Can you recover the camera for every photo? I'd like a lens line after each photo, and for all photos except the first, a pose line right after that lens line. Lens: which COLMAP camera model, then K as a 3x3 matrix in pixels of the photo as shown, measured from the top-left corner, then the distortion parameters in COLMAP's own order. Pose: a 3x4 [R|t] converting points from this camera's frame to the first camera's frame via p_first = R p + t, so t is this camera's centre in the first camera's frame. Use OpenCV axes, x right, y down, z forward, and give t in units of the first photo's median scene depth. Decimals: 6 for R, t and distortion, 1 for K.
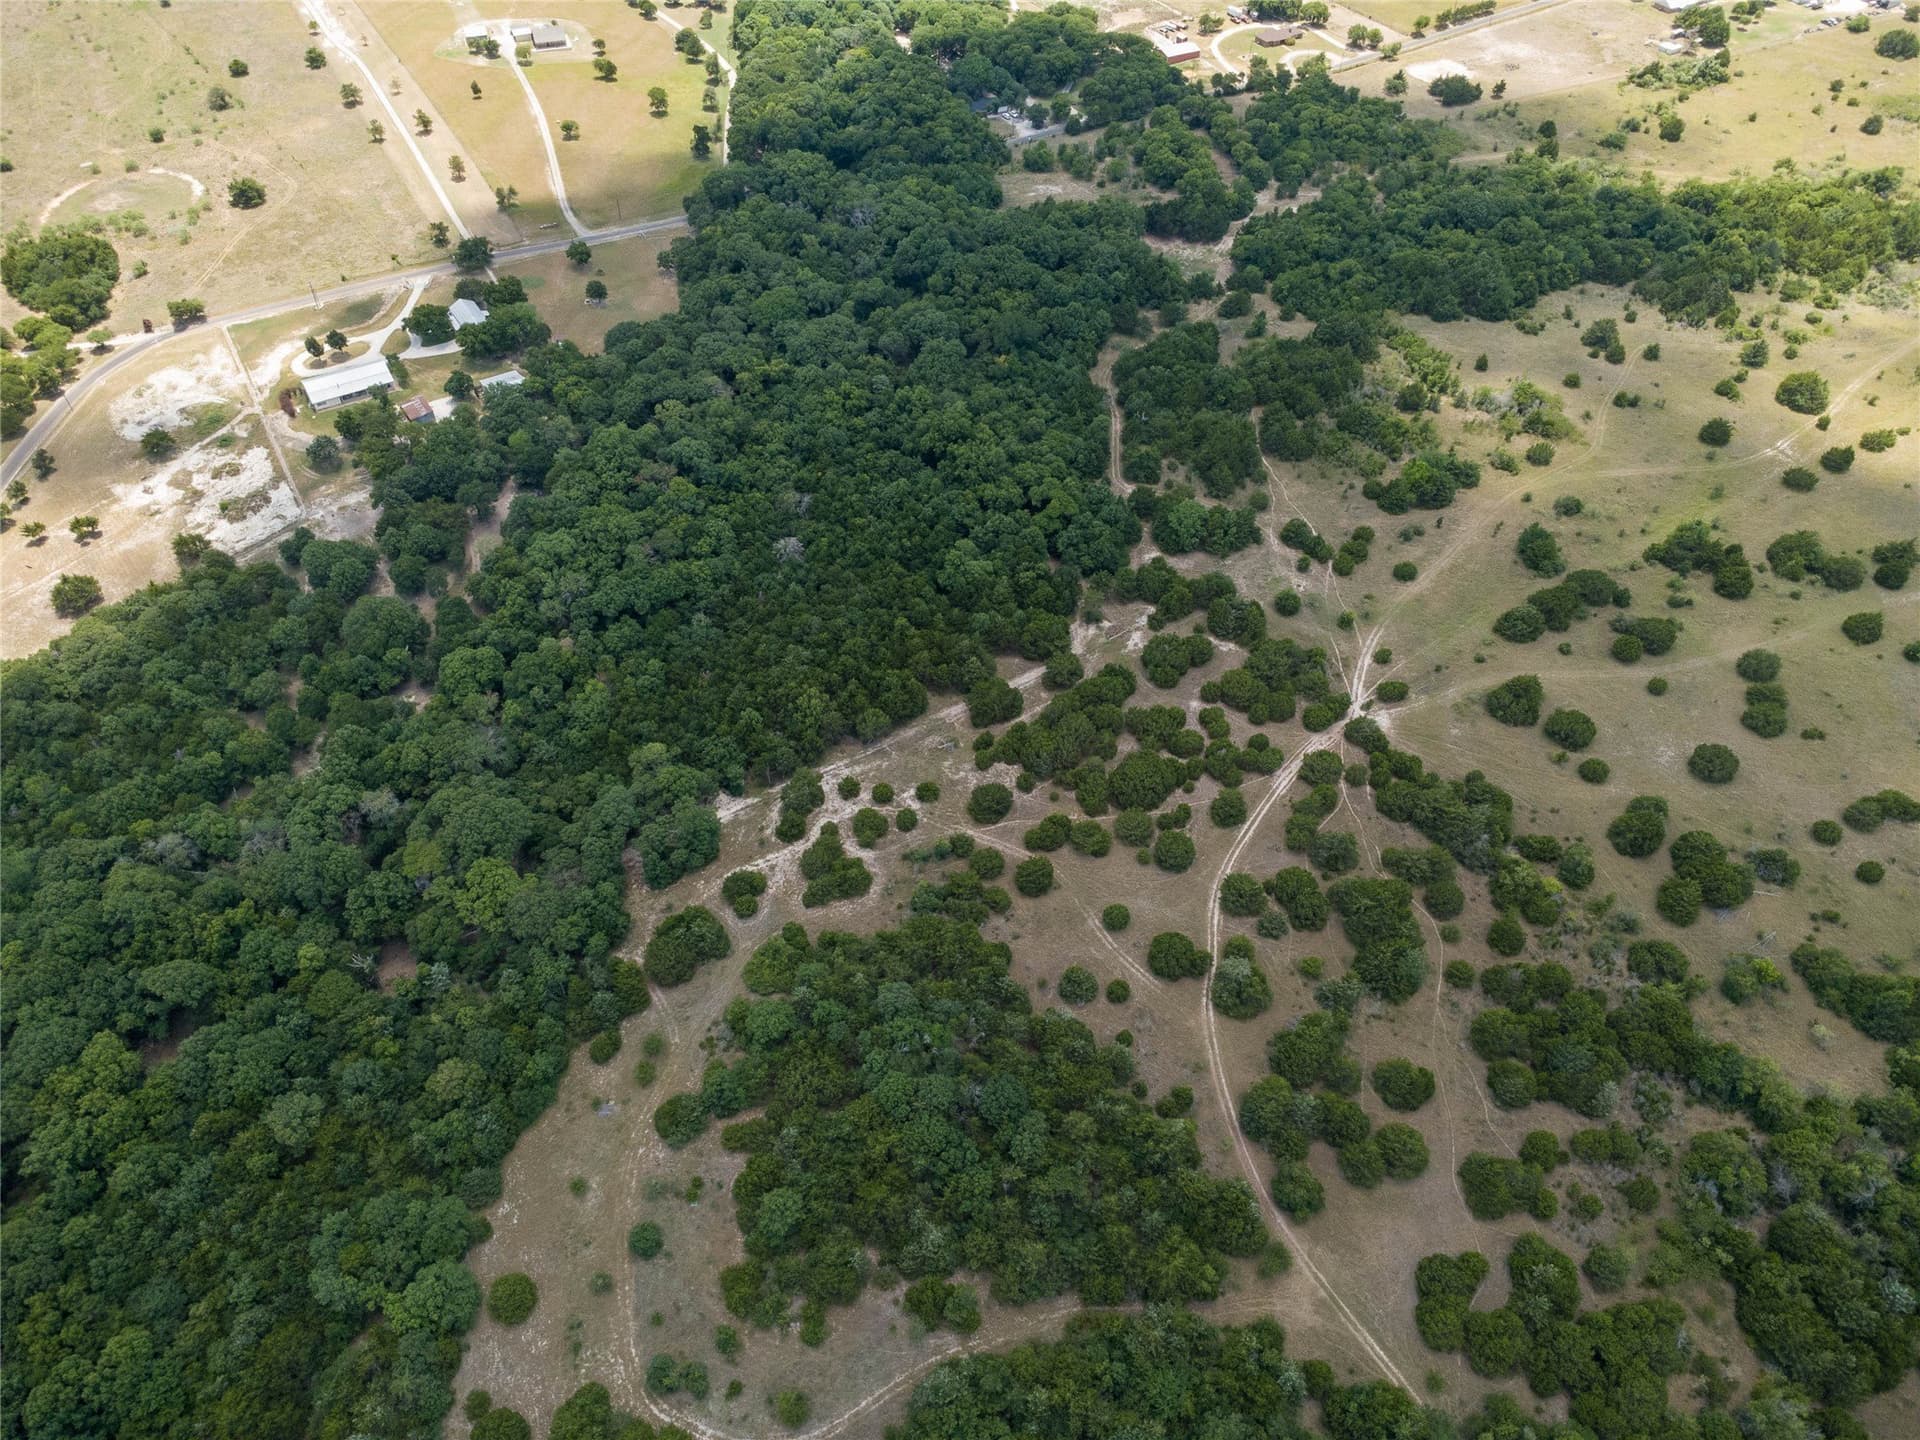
lens RADIAL K [[1354.1, 0, 960.0], [0, 1354.1, 720.0], [0, 0, 1]] dist [0.006926, -0.000213]
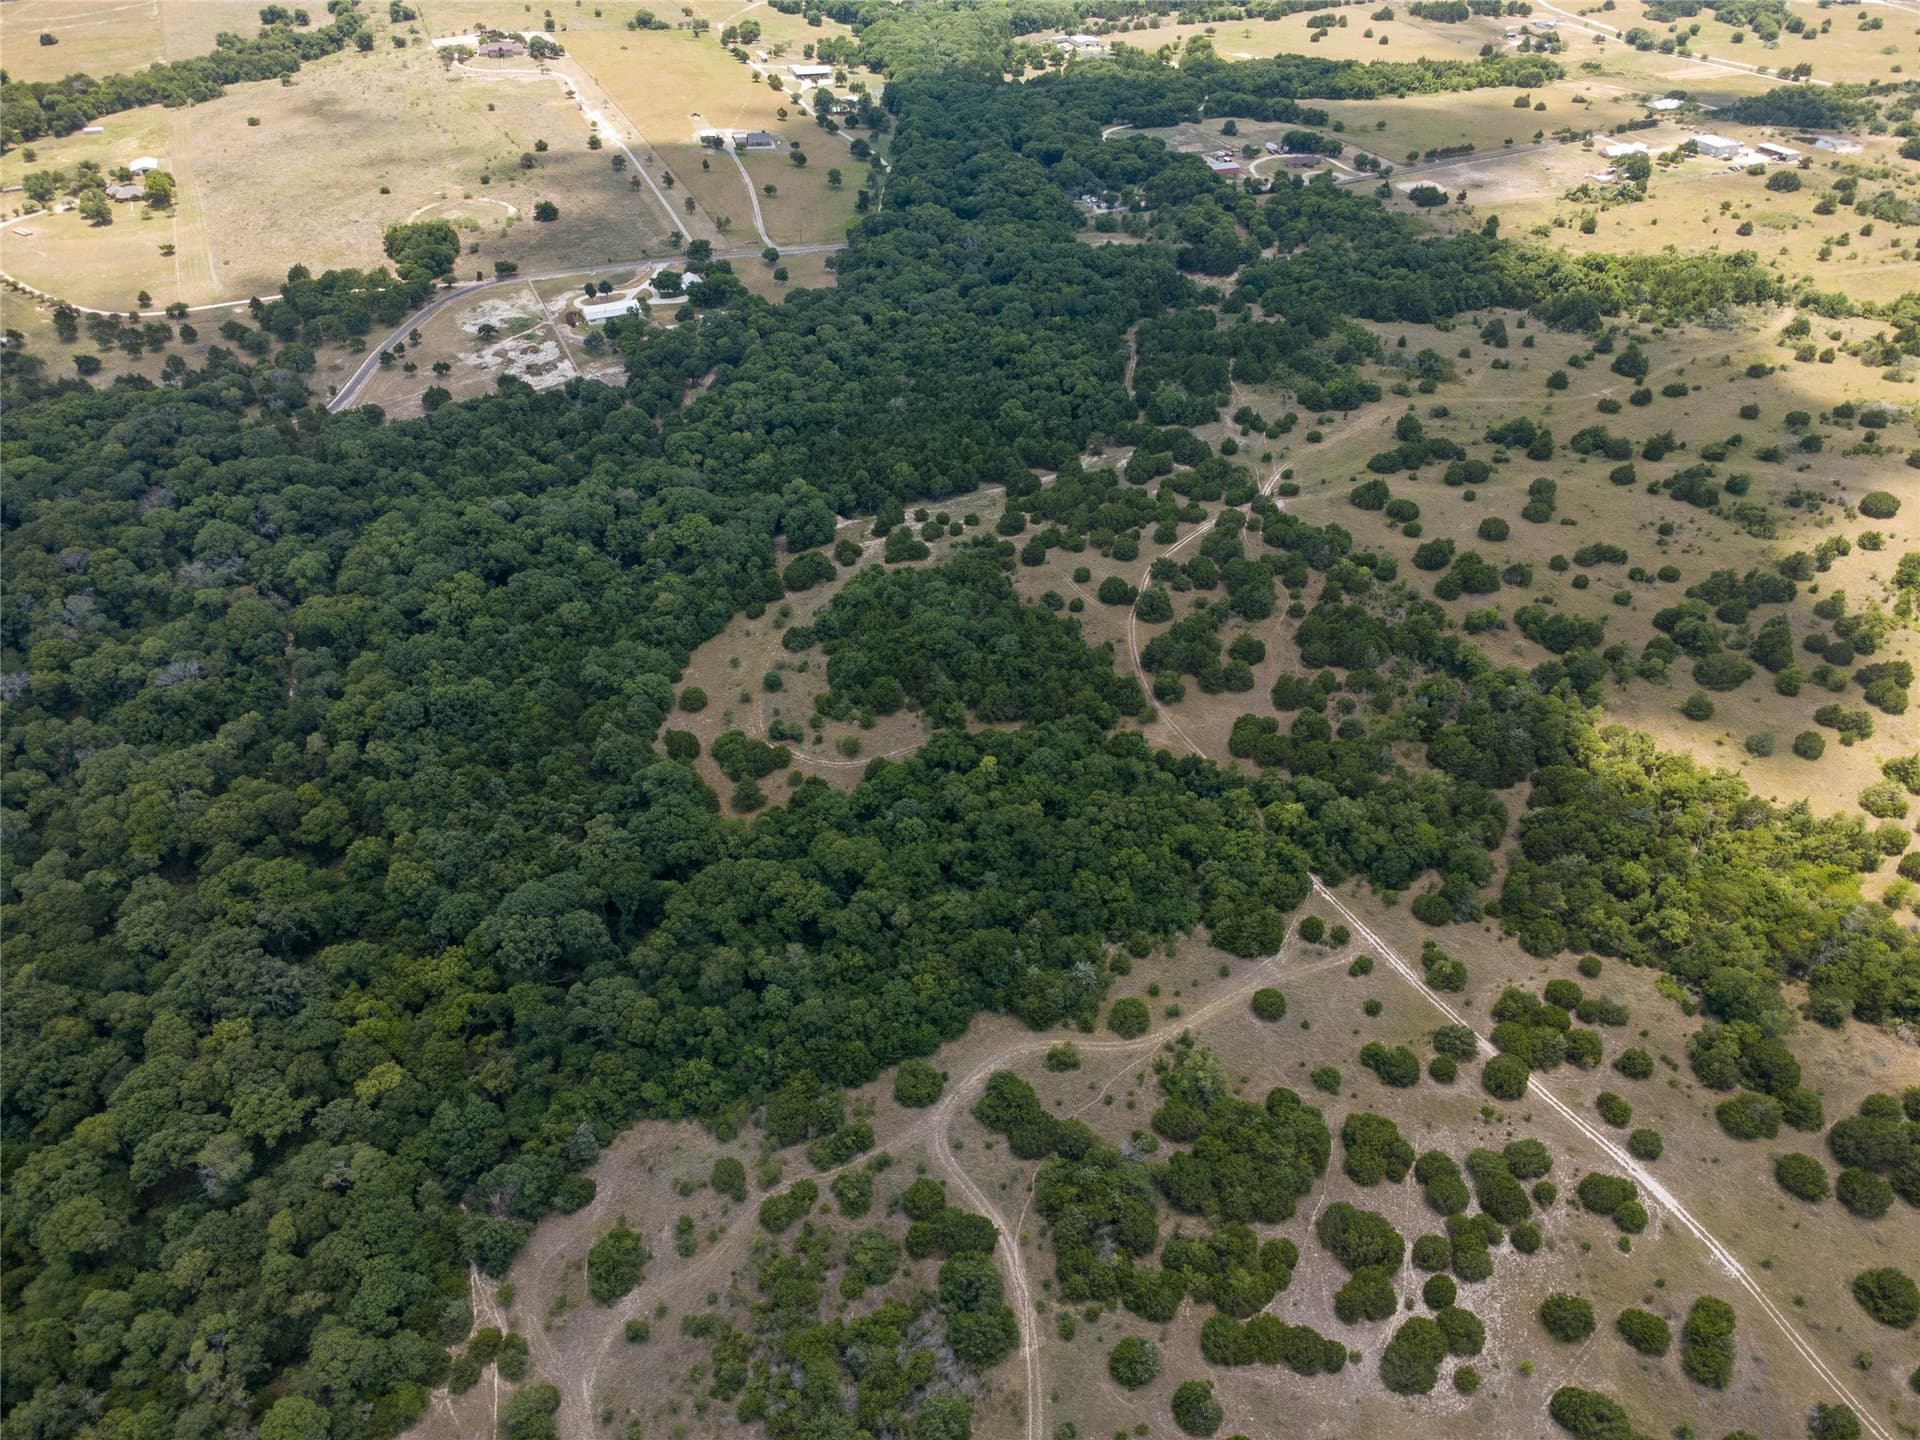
lens RADIAL K [[1353.7, 0, 960.0], [0, 1353.7, 720.0], [0, 0, 1]] dist [0.004909, 0.000305]
pose [[0.993803, 0.074726, -0.082289, 0.094133], [-0.086147, 0.985623, -0.145351, 0.443741], [0.070245, 0.151539, 0.985952, -0.424839]]
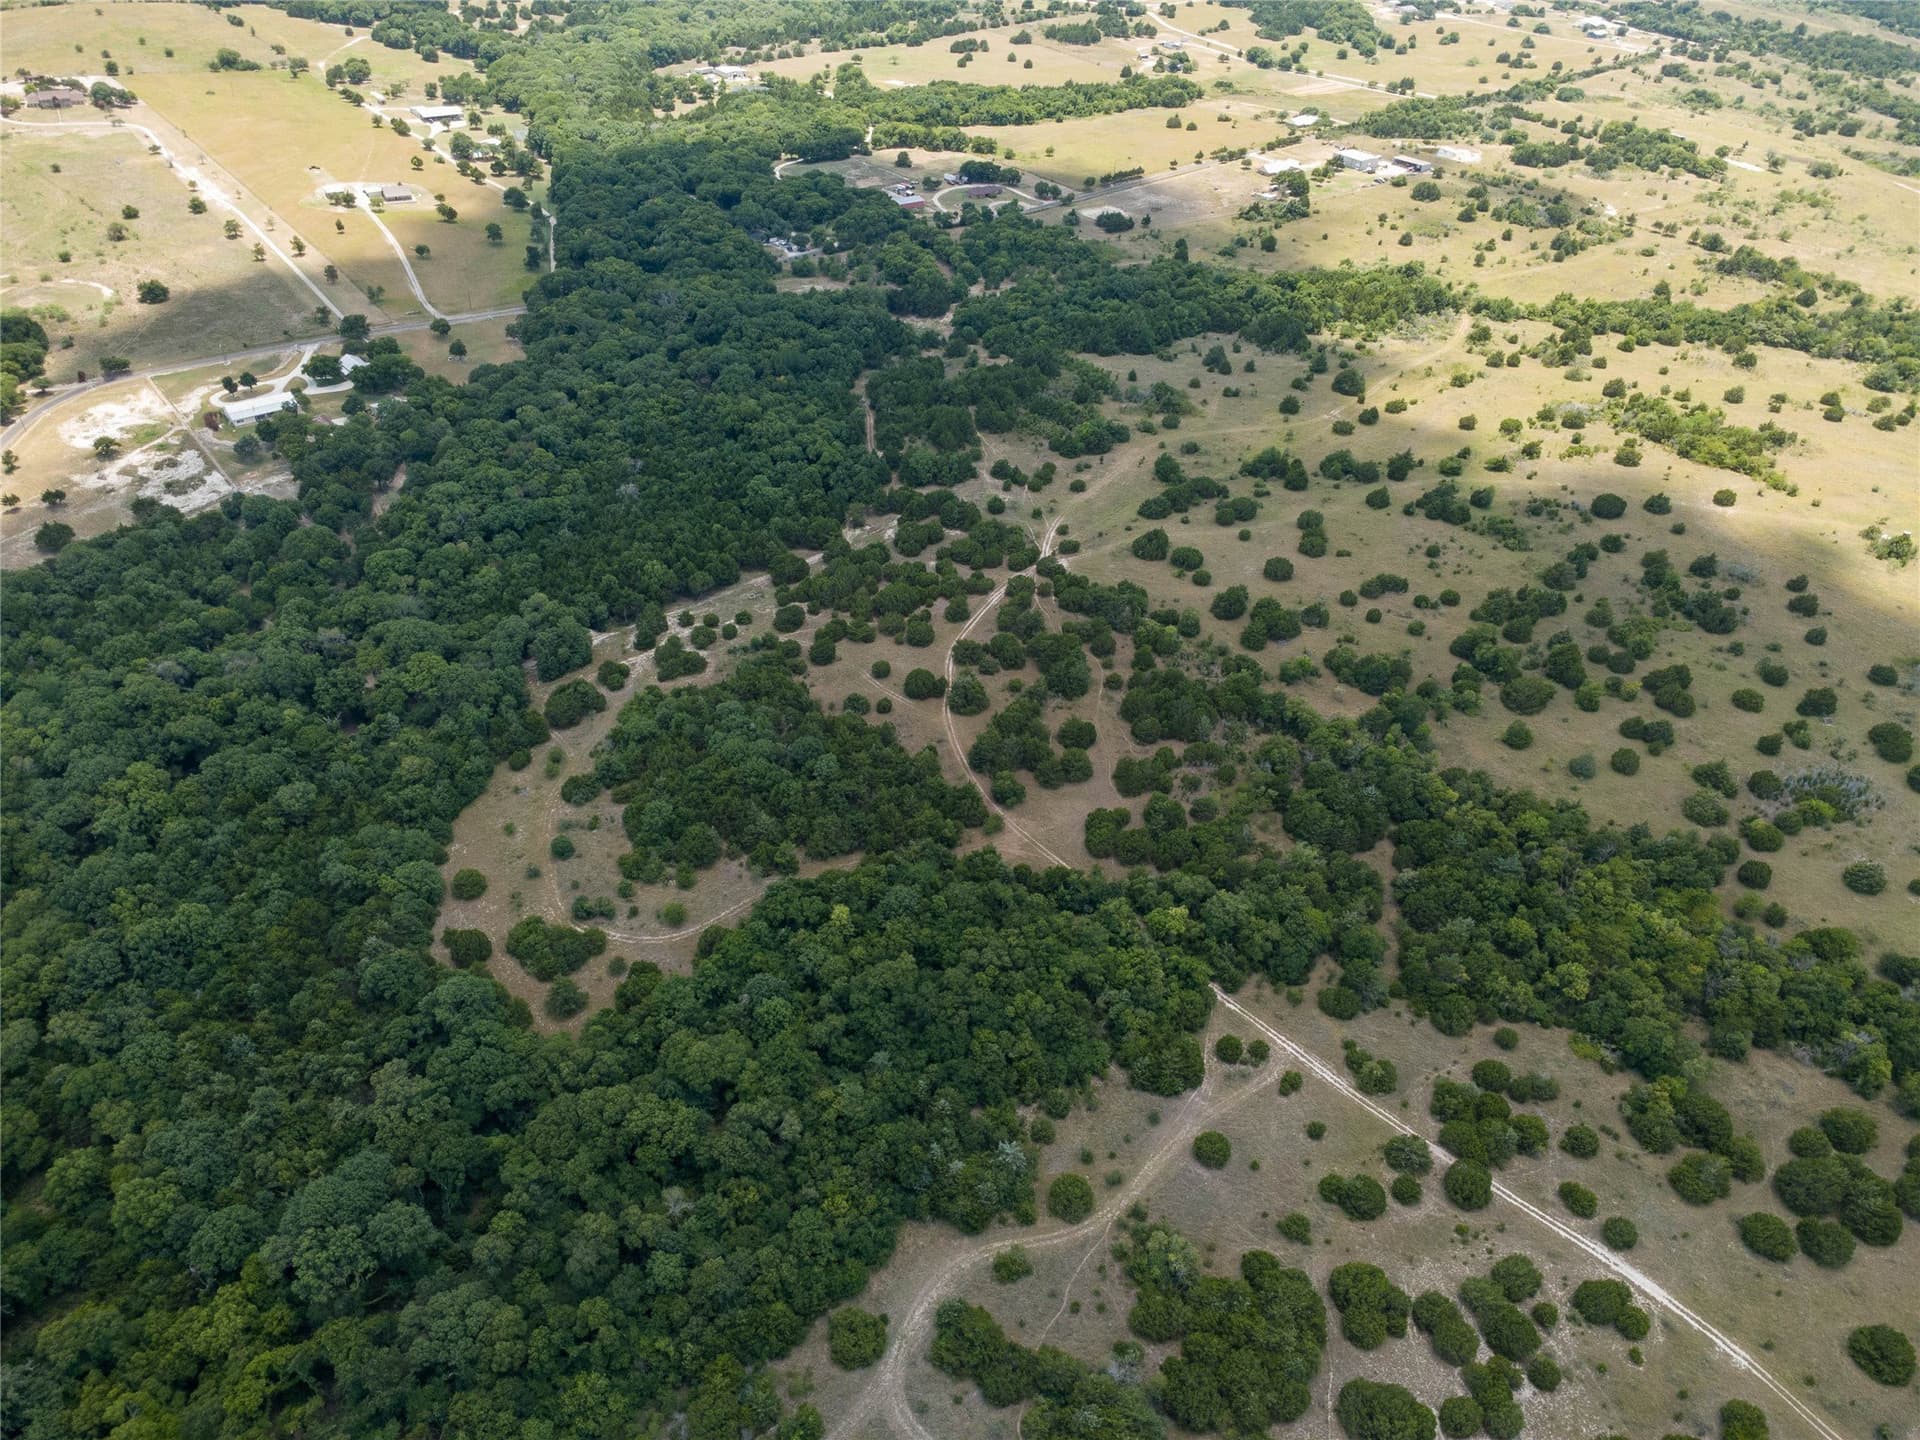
lens RADIAL K [[1354.1, 0, 960.0], [0, 1354.1, 720.0], [0, 0, 1]] dist [0.006926, -0.000213]
pose [[0.987727, -0.059882, 0.144254, -0.010182], [0.082446, 0.984325, -0.155910, 0.345712], [-0.132657, 0.165890, 0.977181, -0.325362]]
